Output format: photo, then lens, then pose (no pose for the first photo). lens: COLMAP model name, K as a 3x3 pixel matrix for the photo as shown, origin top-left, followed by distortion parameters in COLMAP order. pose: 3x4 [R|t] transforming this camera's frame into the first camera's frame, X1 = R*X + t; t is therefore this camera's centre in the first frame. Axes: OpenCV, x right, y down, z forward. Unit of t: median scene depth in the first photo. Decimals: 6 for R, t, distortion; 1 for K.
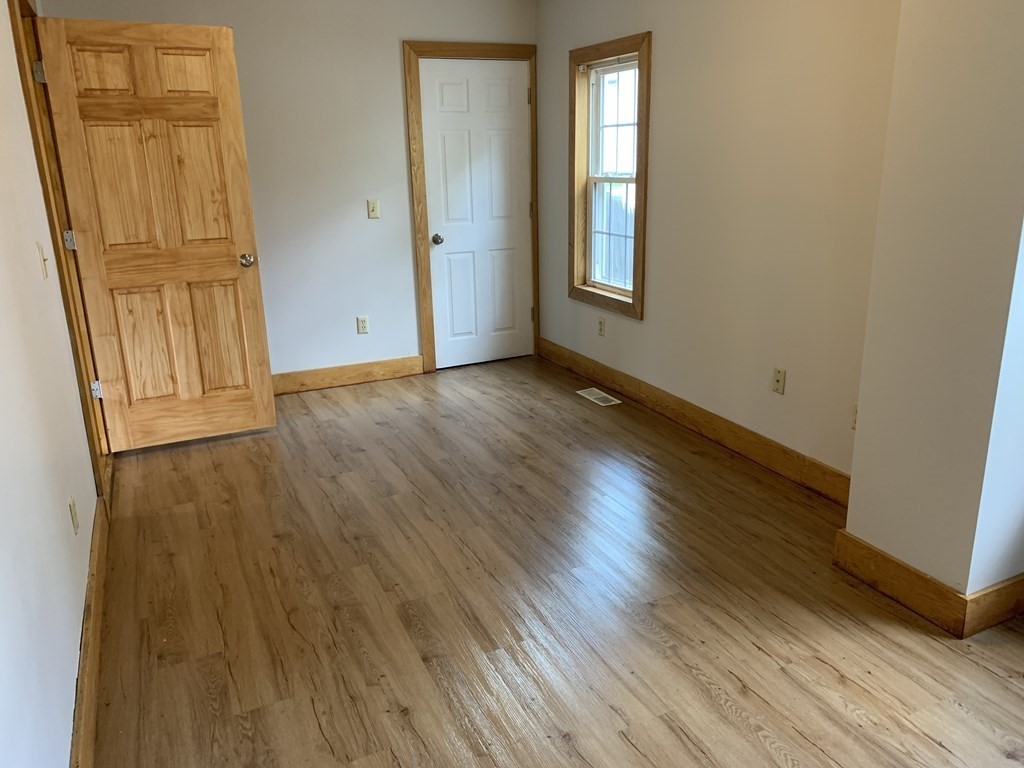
lens RADIAL K [[821.2, 0, 512.0], [0, 821.2, 384.0], [0, 0, 1]] dist [0.111078, 0.002921]
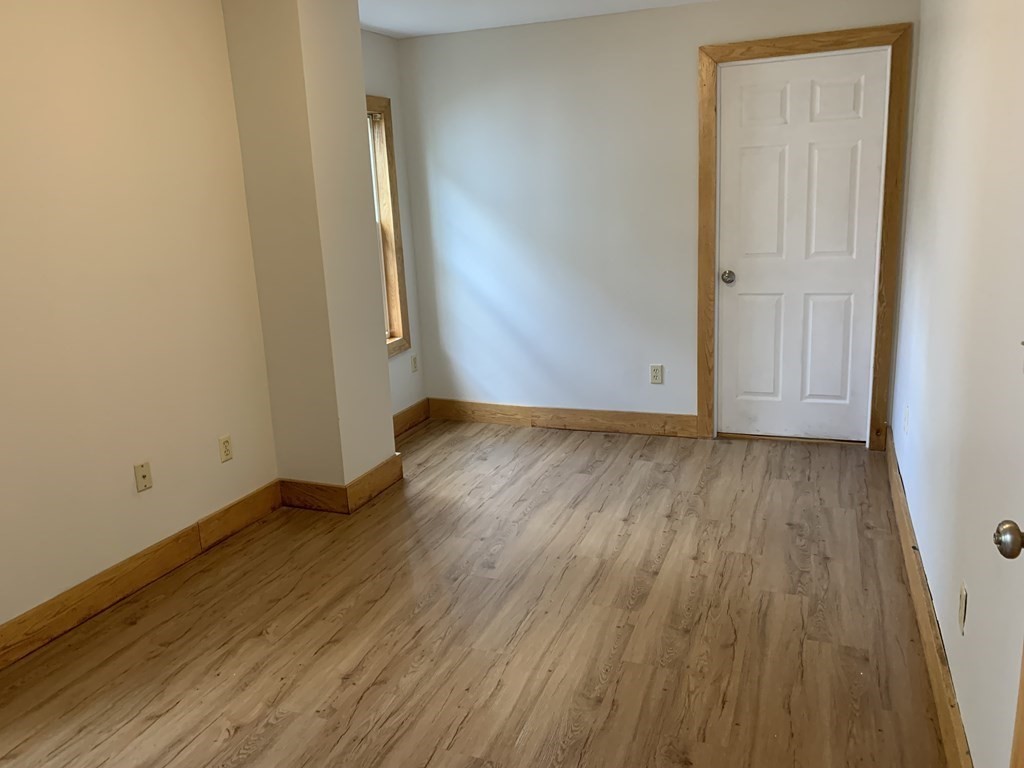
lens RADIAL K [[821.2, 0, 512.0], [0, 821.2, 384.0], [0, 0, 1]] dist [0.111078, 0.002921]
pose [[-0.706777, -0.103672, 0.699799, -0.766732], [0.260554, 0.881520, 0.393745, -0.459699], [-0.657707, 0.460625, -0.596026, 1.678102]]
